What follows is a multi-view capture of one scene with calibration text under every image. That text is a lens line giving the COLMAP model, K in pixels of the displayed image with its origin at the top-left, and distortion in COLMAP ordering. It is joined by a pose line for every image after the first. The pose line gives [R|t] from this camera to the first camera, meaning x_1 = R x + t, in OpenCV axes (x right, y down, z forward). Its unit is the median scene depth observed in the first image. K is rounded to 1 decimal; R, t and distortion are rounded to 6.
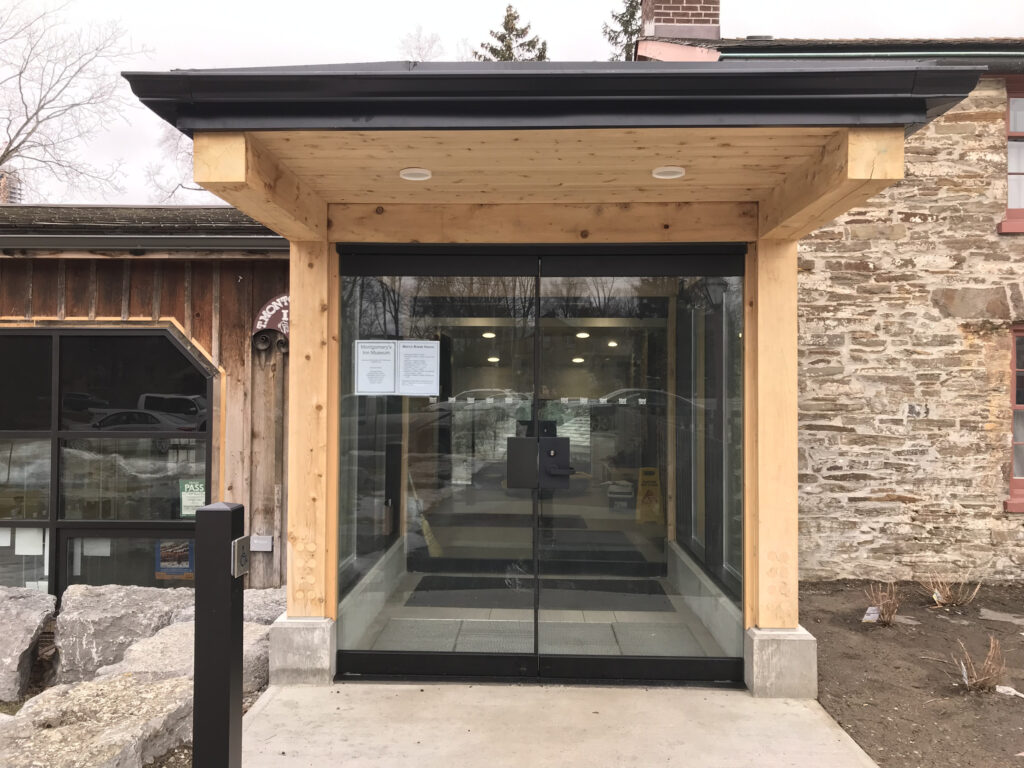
lens RADIAL K [[842.7, 0, 513.0], [0, 842.7, 385.2], [0, 0, 1]] dist [0.036000, -0.012772]
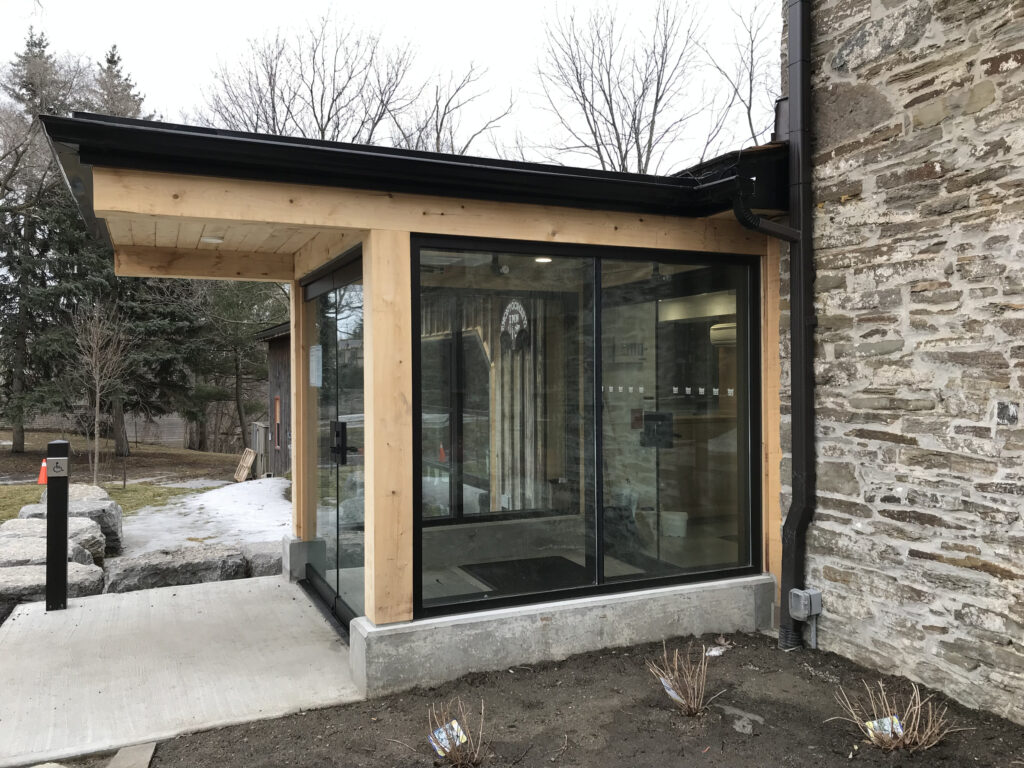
lens RADIAL K [[842.7, 0, 514.2], [0, 842.7, 381.5], [0, 0, 1]] dist [0.036000, -0.012772]
pose [[0.421385, -0.001308, -0.906881, 0.838529], [0.018293, 0.999808, 0.007058, -0.000476], [0.906697, -0.019563, 0.421328, 0.475772]]
